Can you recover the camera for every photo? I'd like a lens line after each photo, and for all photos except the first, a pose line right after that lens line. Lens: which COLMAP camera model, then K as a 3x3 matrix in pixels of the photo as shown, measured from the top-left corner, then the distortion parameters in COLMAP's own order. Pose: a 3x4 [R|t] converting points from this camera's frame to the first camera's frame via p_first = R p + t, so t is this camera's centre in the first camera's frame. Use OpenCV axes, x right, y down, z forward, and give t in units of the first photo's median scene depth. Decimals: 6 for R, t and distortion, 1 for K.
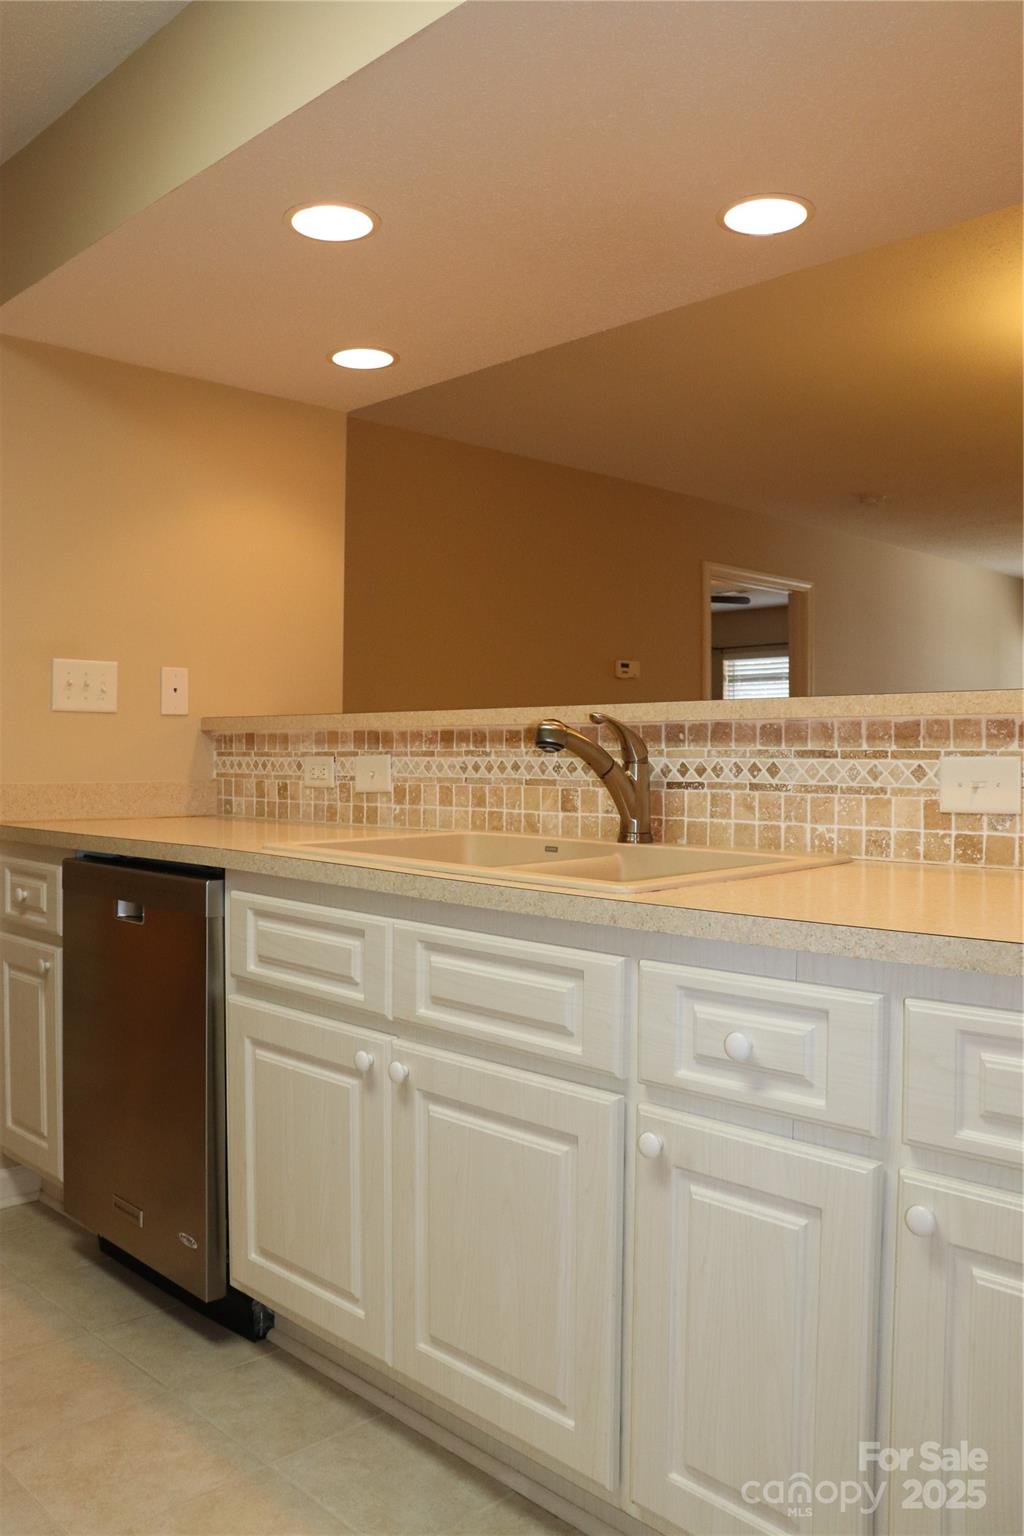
lens RADIAL K [[1275.1, 0, 511.5], [0, 1275.1, 752.7], [0, 0, 1]] dist [-0.167218, 0.149602]
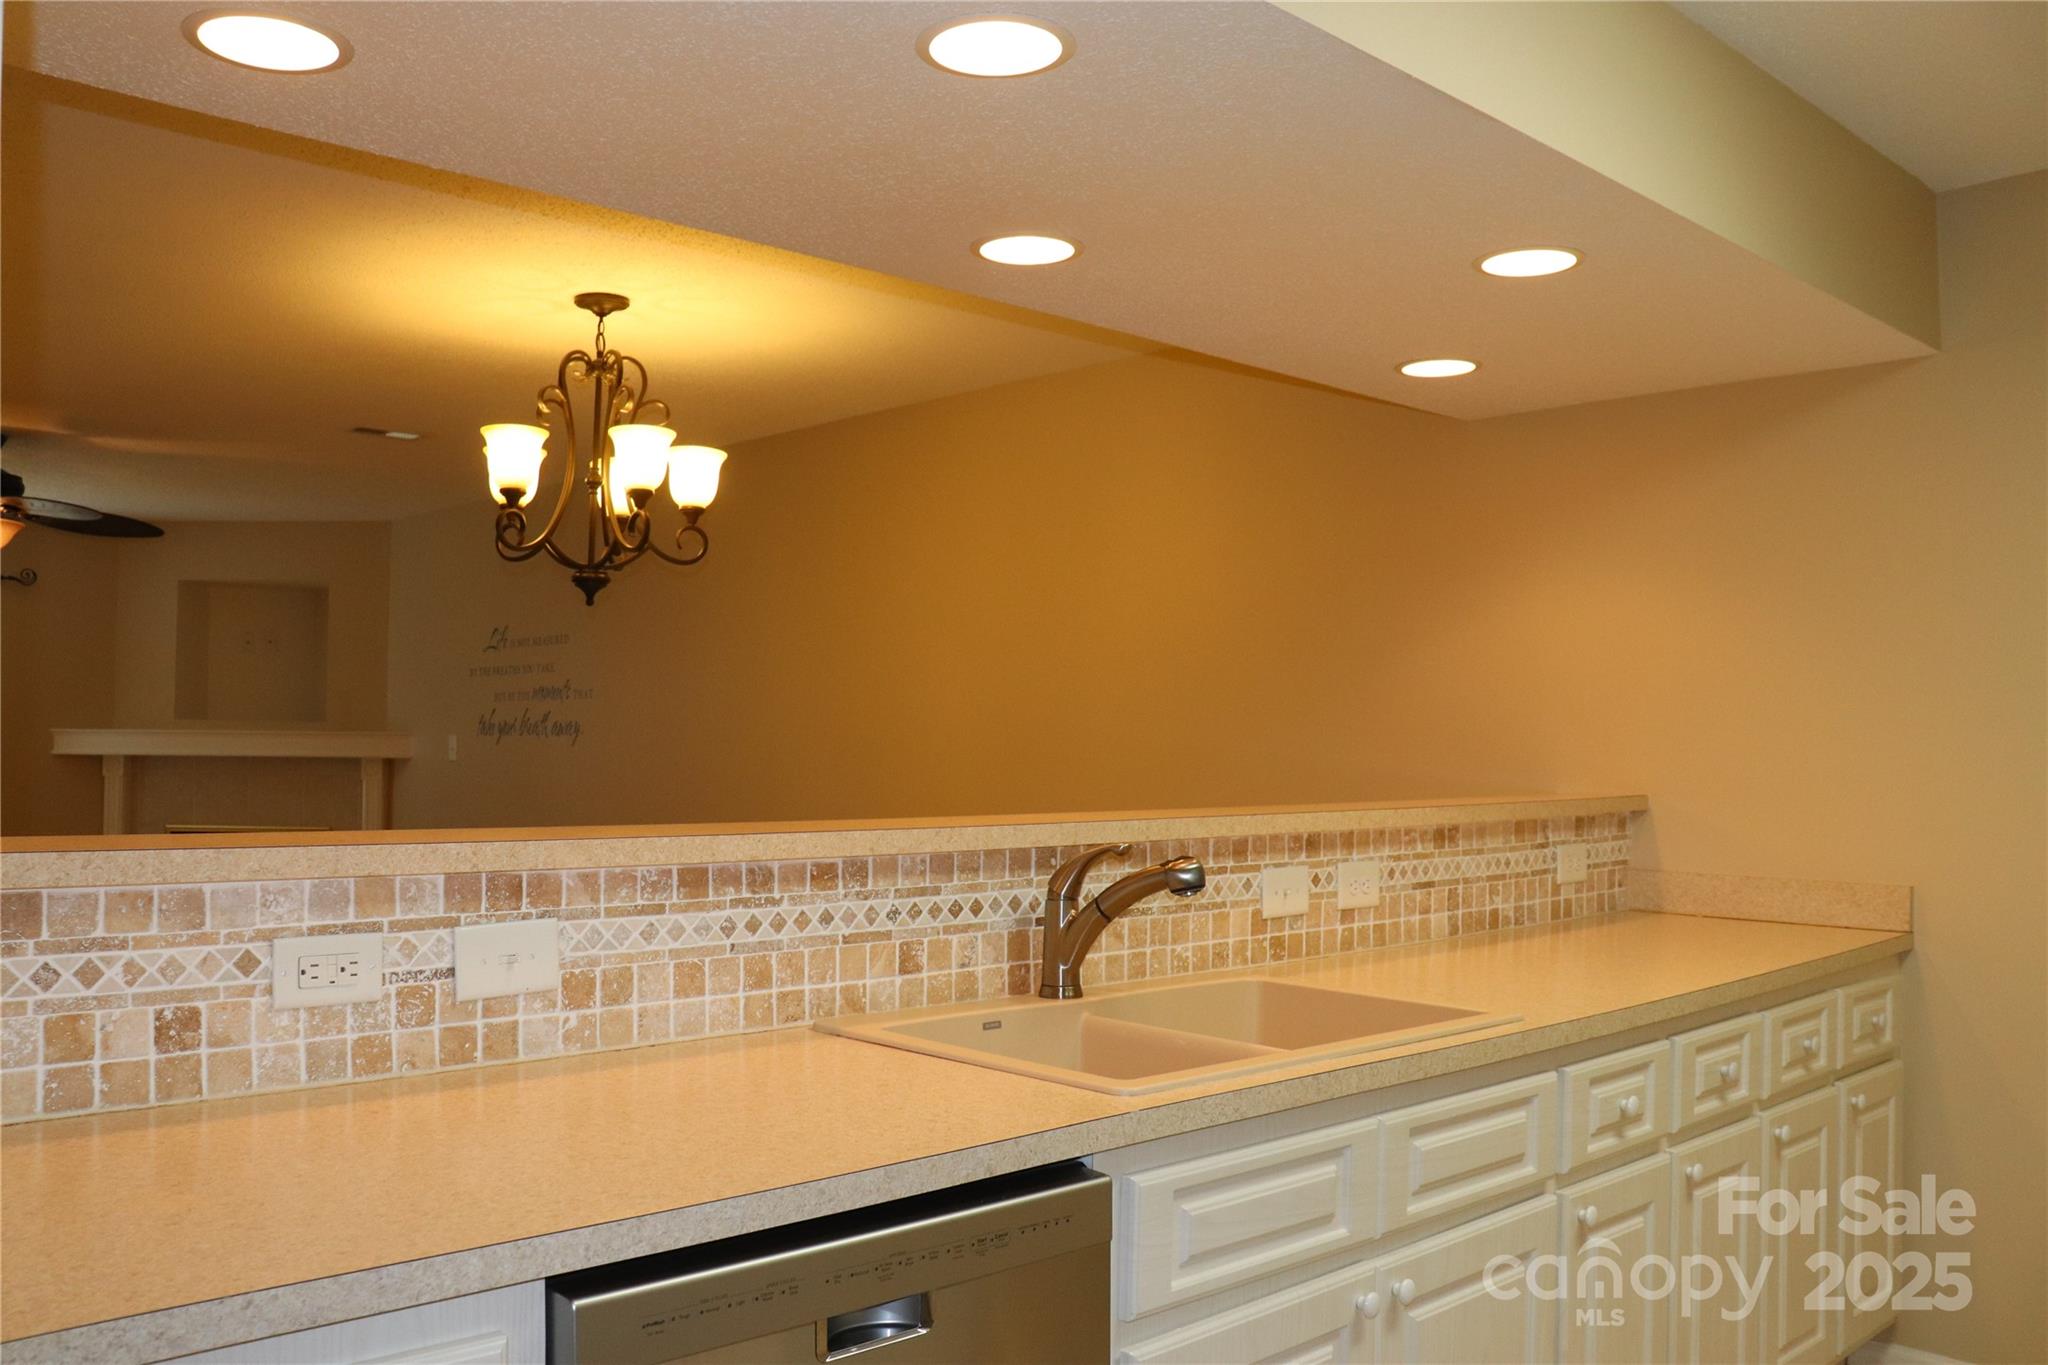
lens RADIAL K [[1700.1, 0, 1013.7], [0, 1700.1, 664.8], [0, 0, 1]] dist [-0.167218, 0.149602]
pose [[0.009058, 0.043973, 0.998992, -0.913294], [-0.010757, 0.998979, -0.043875, -0.086038], [-0.999901, -0.010349, 0.009522, 0.942259]]
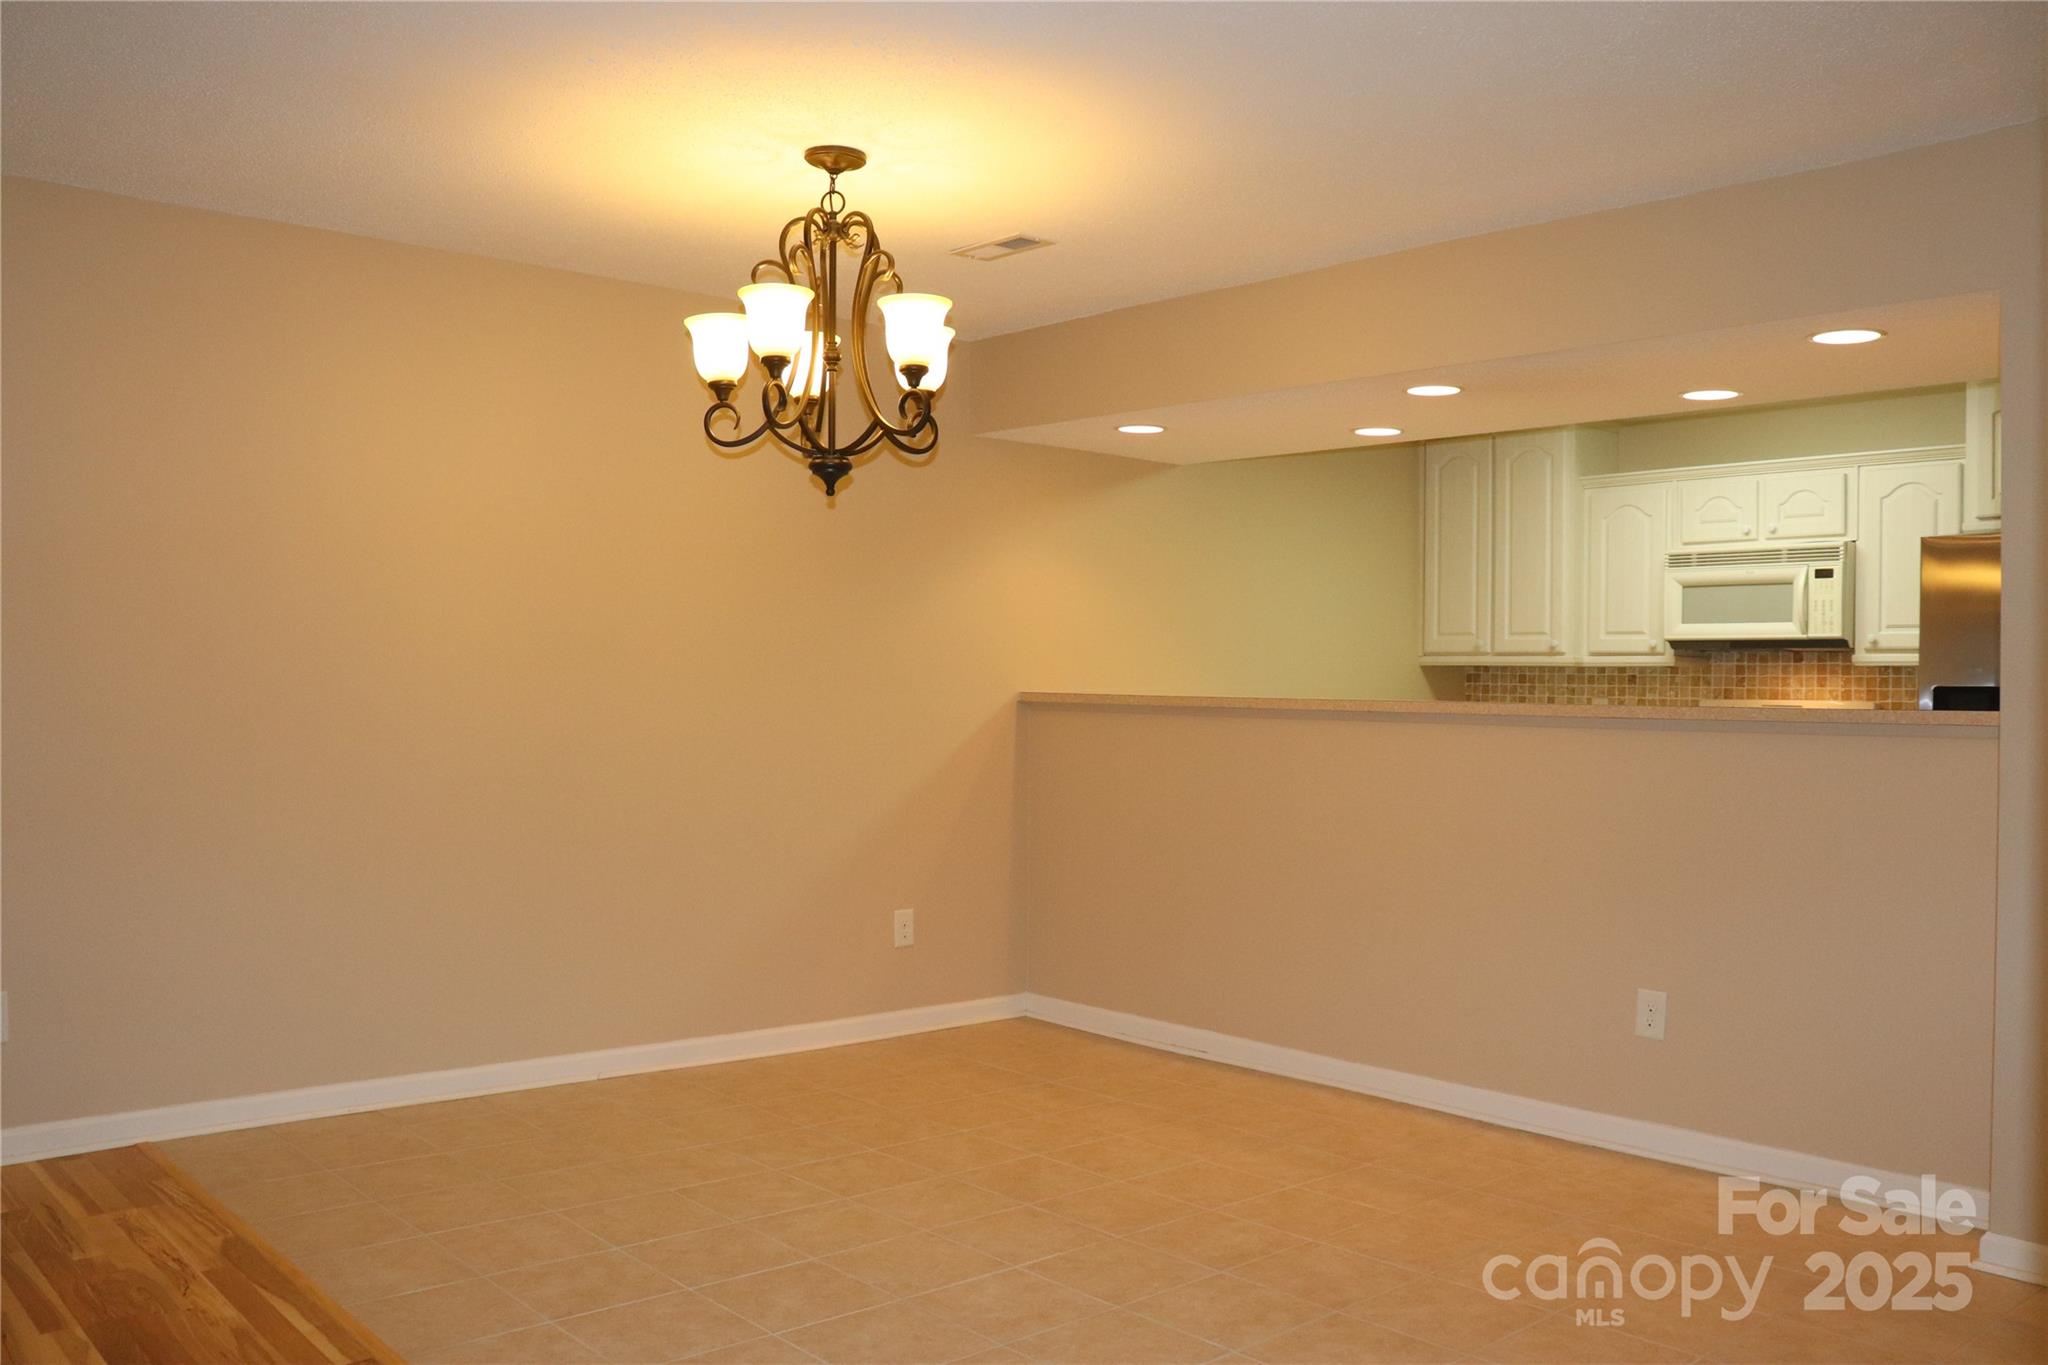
lens RADIAL K [[1700.1, 0, 1018.1], [0, 1700.1, 685.1], [0, 0, 1]] dist [-0.167218, 0.149602]
pose [[-0.998556, -0.018495, 0.050435, 0.584178], [-0.018690, 0.999820, -0.003387, -0.041193], [-0.050363, -0.004325, -0.998722, 2.977631]]
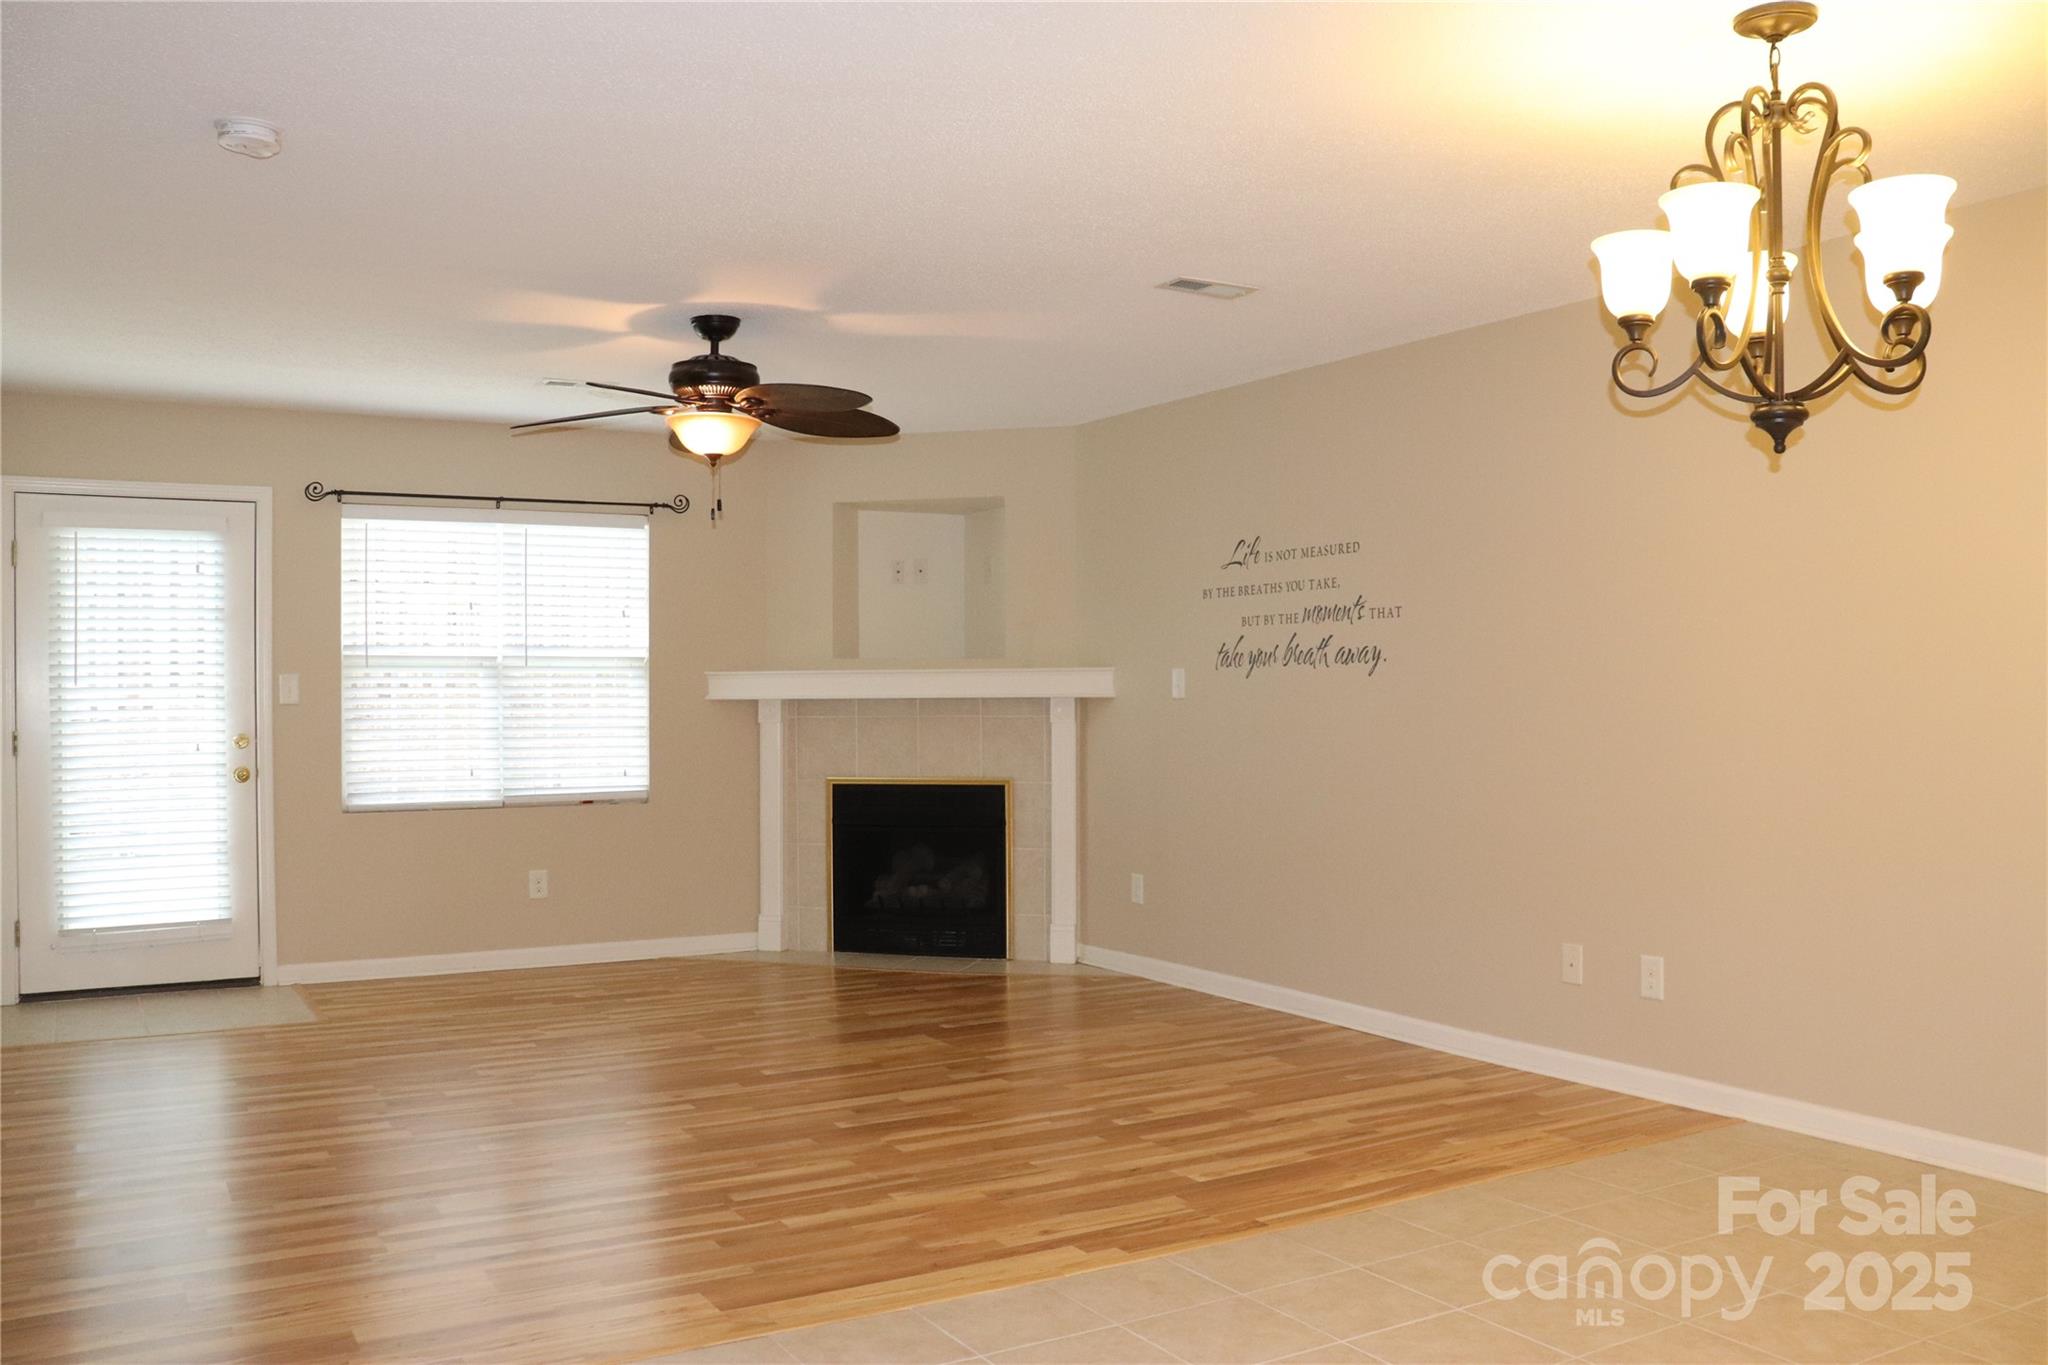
lens RADIAL K [[1700.1, 0, 1017.4], [0, 1700.1, 682.3], [0, 0, 1]] dist [-0.167218, 0.149602]
pose [[0.242819, 0.000712, 0.970071, -0.468103], [0.002441, 0.999996, -0.001345, -0.052925], [-0.970068, 0.002695, 0.242817, 1.654260]]
